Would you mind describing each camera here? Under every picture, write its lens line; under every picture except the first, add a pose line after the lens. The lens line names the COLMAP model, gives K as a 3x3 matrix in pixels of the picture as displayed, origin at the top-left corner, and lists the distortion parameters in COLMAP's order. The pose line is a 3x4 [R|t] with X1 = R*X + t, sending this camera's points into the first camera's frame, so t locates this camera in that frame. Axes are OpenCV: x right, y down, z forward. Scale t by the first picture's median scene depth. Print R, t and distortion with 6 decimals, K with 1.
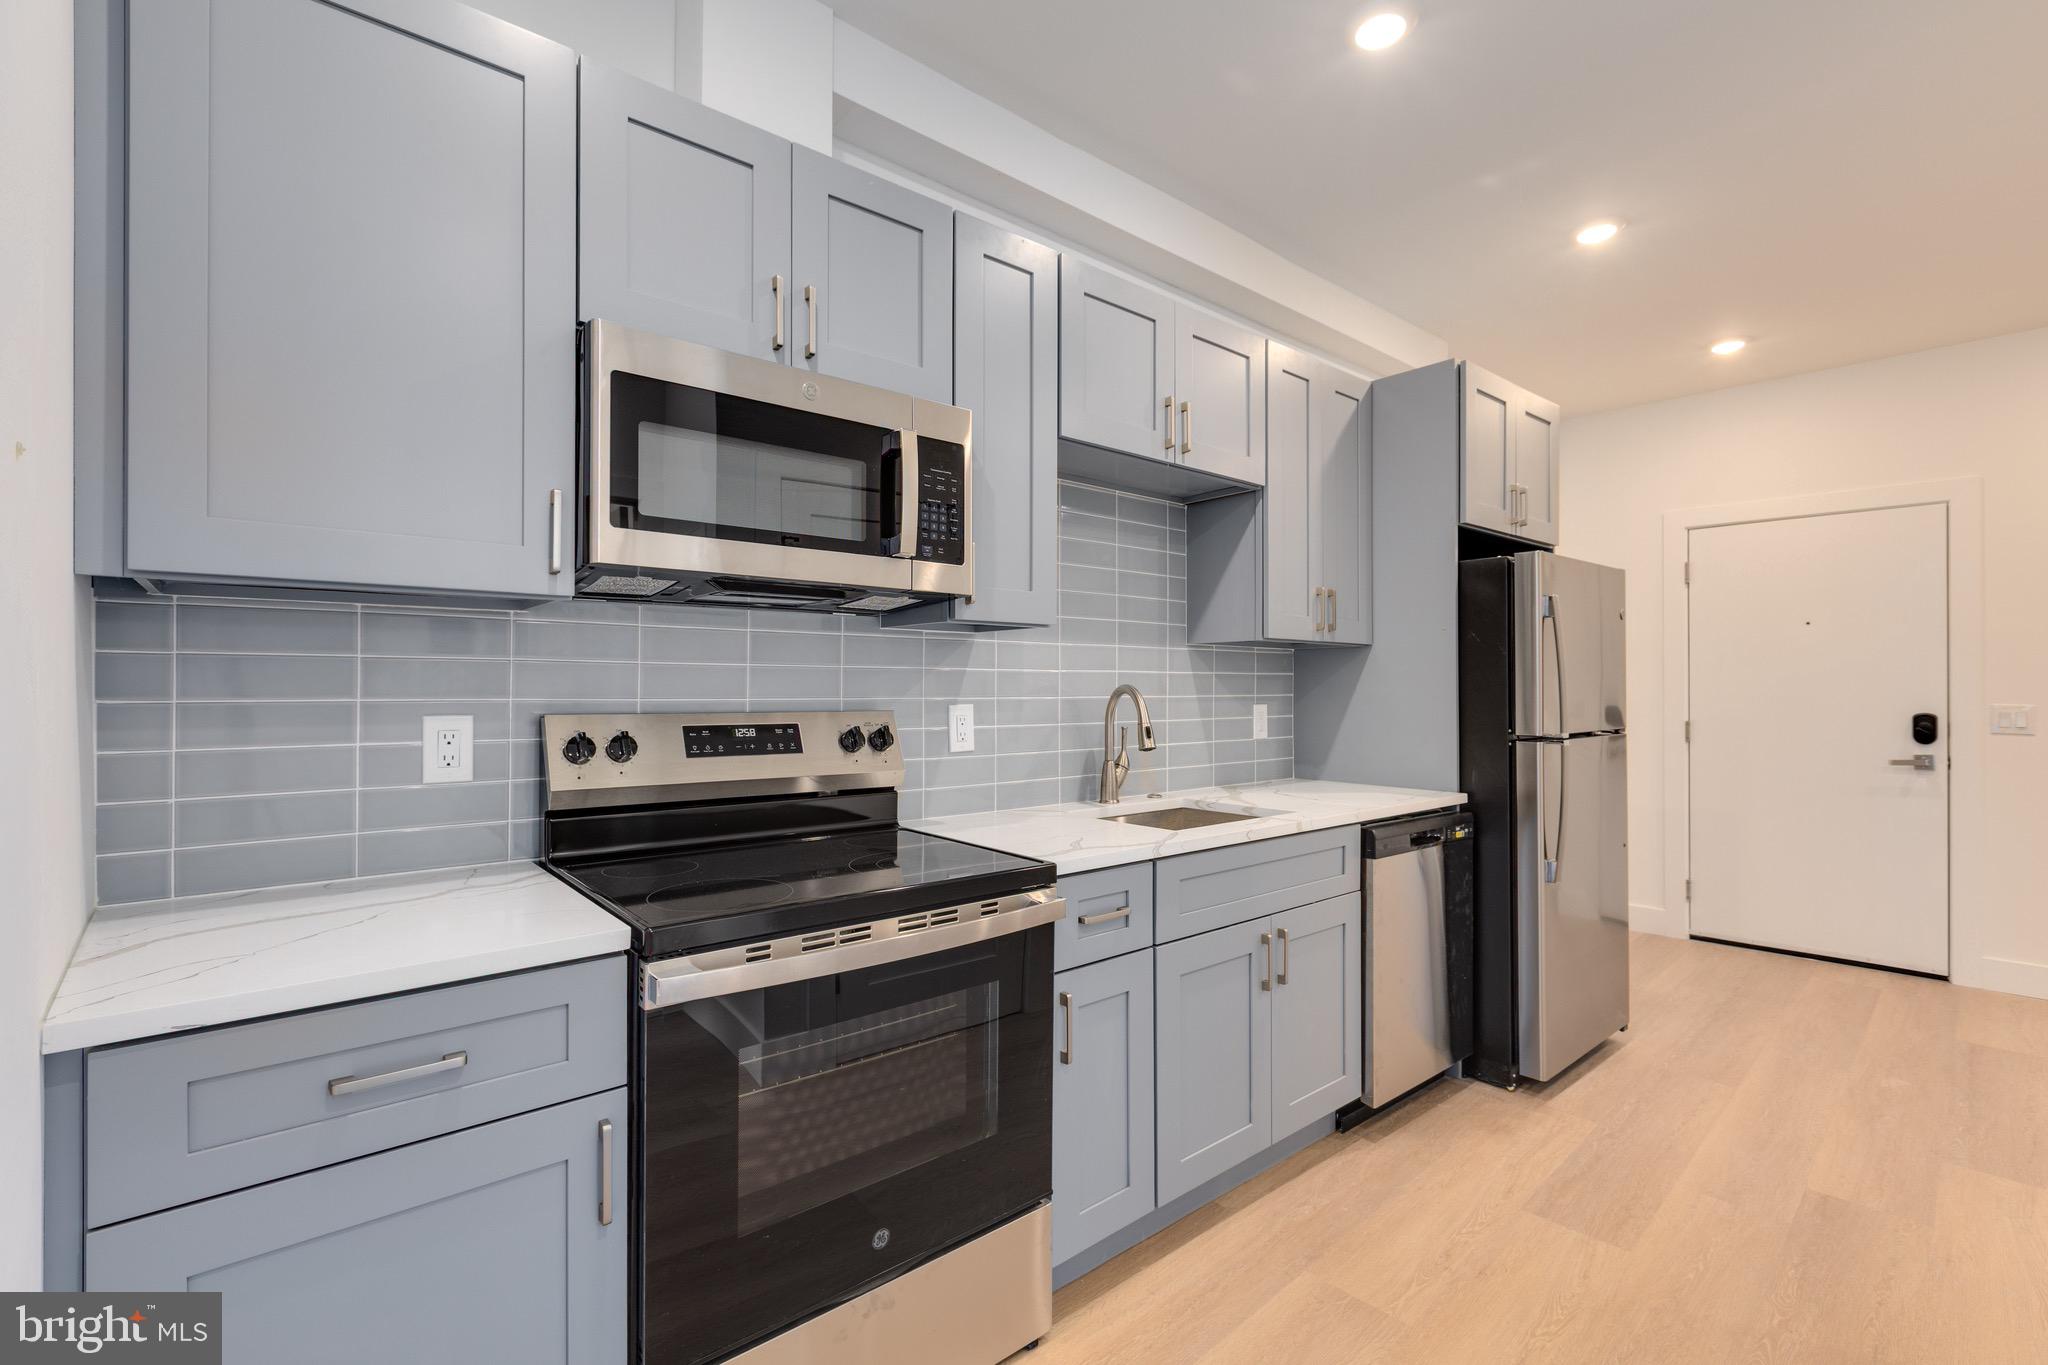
lens RADIAL K [[917.0, 0, 1033.1], [0, 917.0, 683.9], [0, 0, 1]] dist [0.003433, -0.000164]
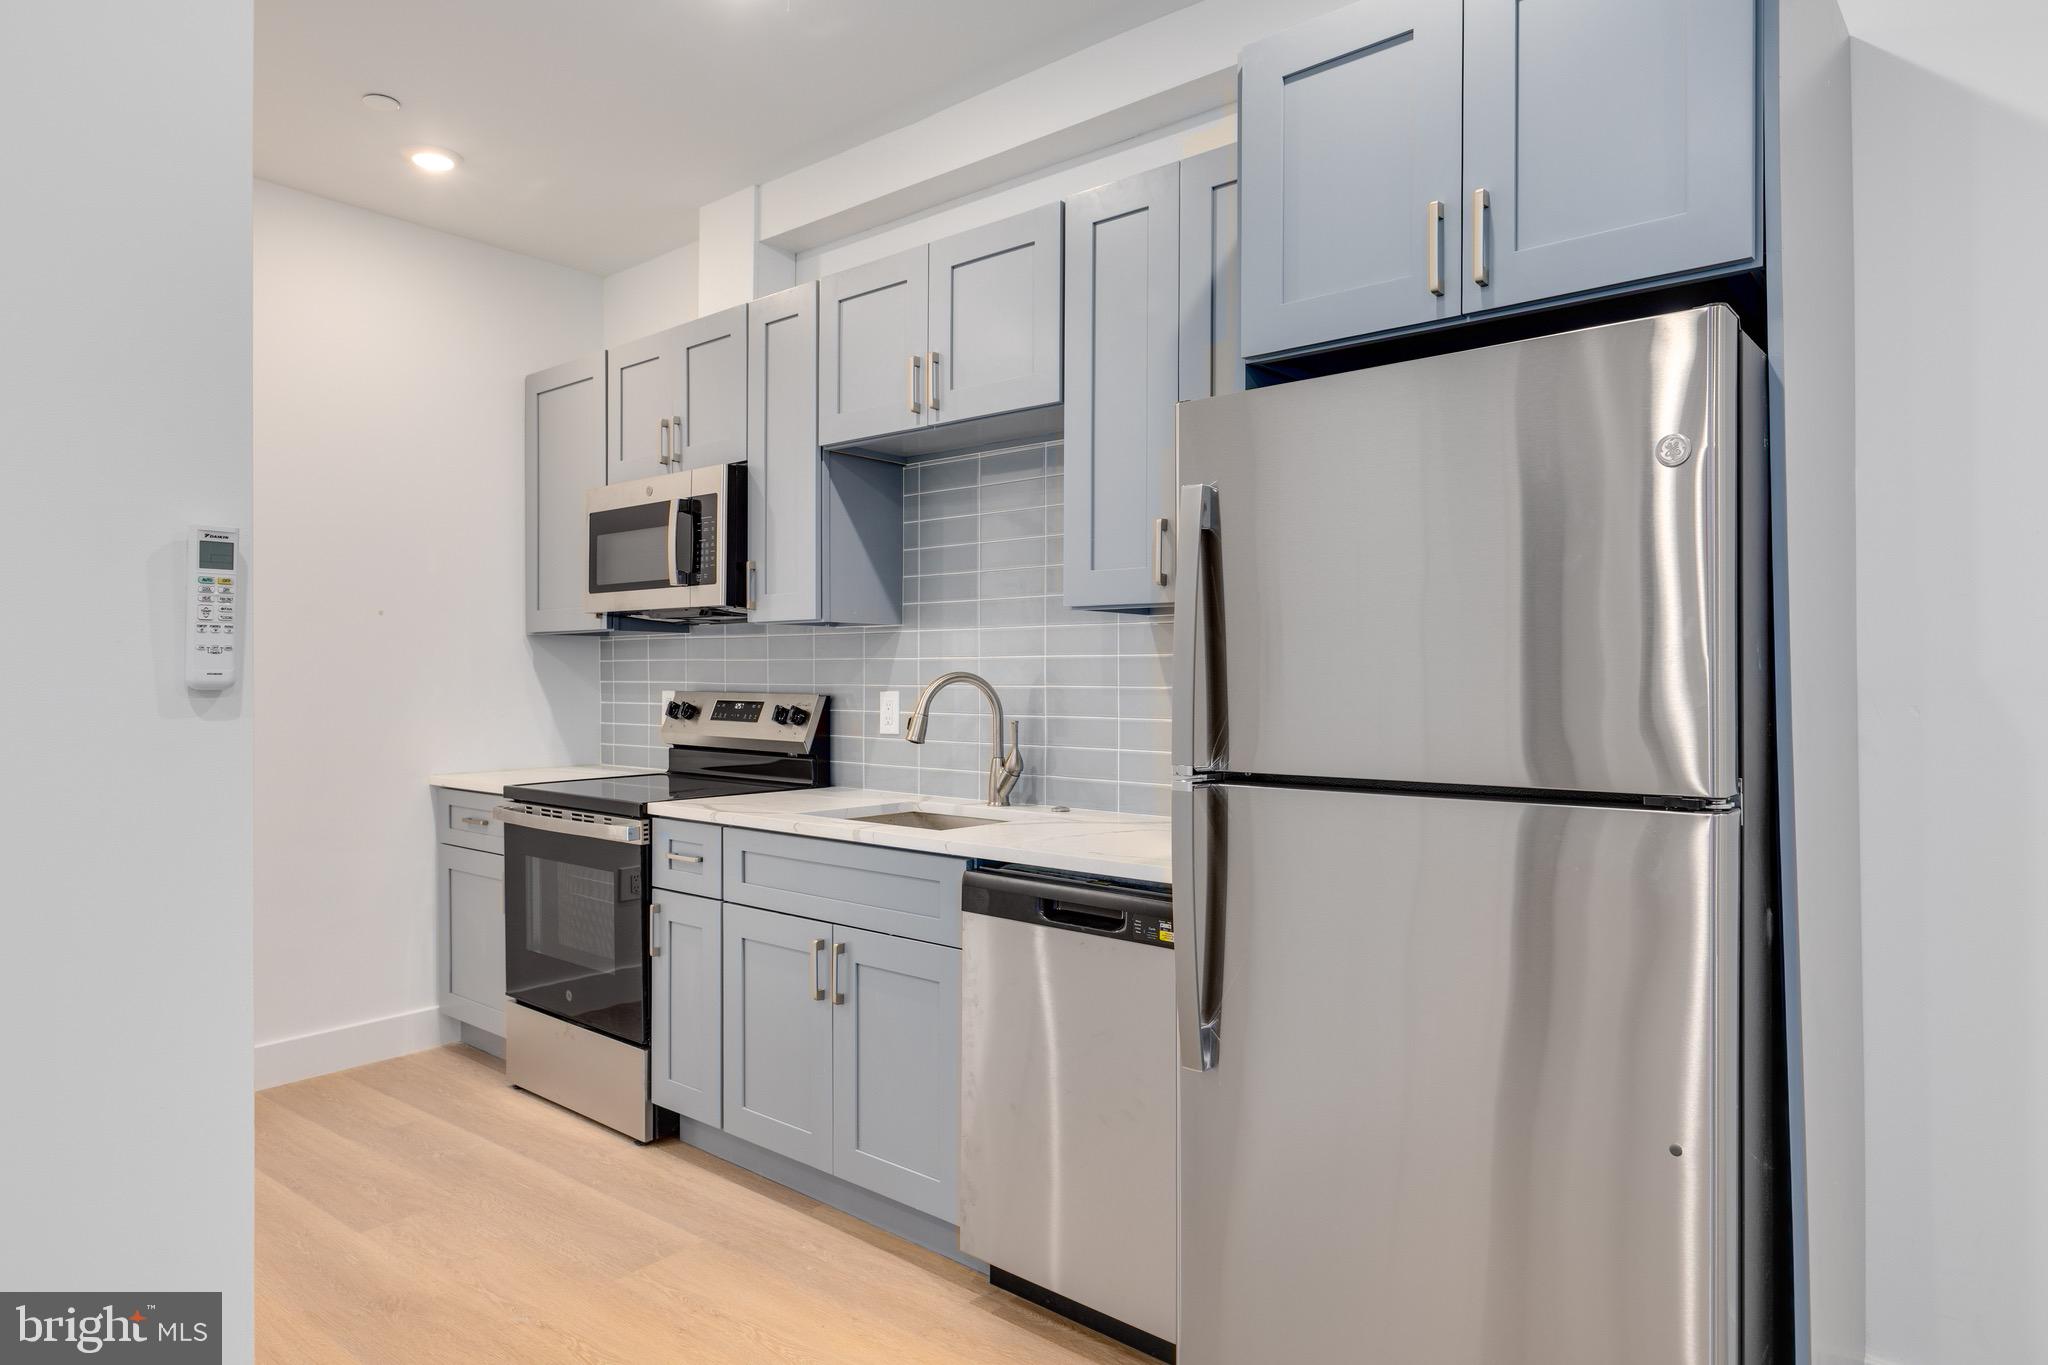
lens RADIAL K [[1221.4, 0, 1021.7], [0, 1221.4, 683.6], [0, 0, 1]] dist [-0.009293, -0.000573]
pose [[0.148282, 0.000543, -0.988945, 1.399746], [0.000498, 1.000000, 0.000623, 0.012618], [0.988945, -0.000585, 0.148282, 0.947438]]
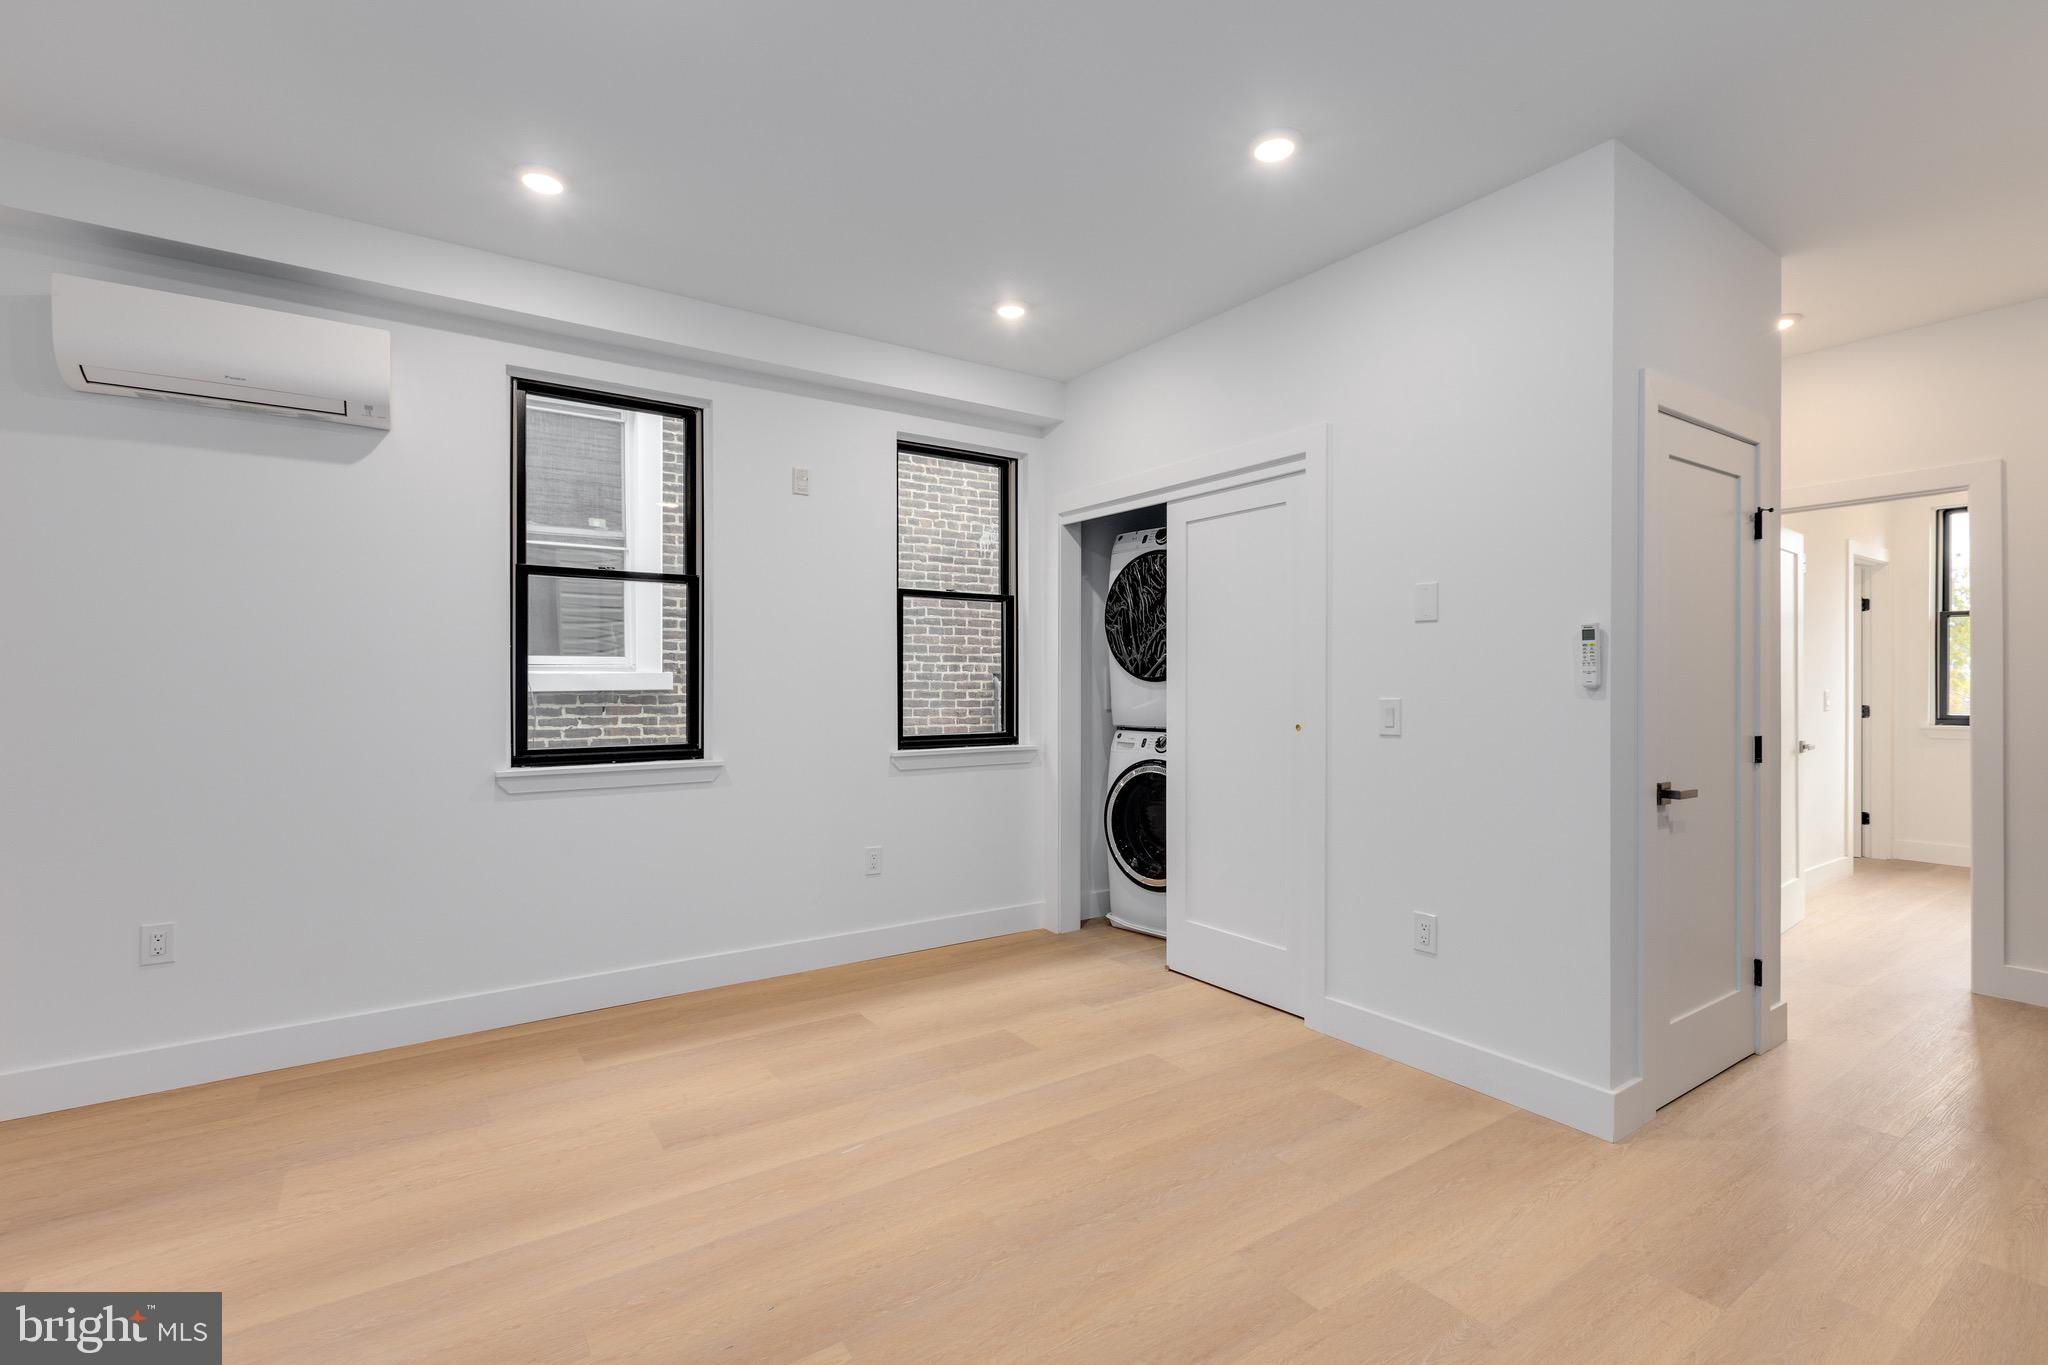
lens RADIAL K [[917.0, 0, 1040.5], [0, 917.0, 676.5], [0, 0, 1]] dist [0.003433, -0.000164]
pose [[-0.988706, -0.005208, 0.149778, 1.263021], [-0.006120, 0.999965, -0.005624, 0.012333], [-0.149744, -0.006477, -0.988704, 1.810804]]
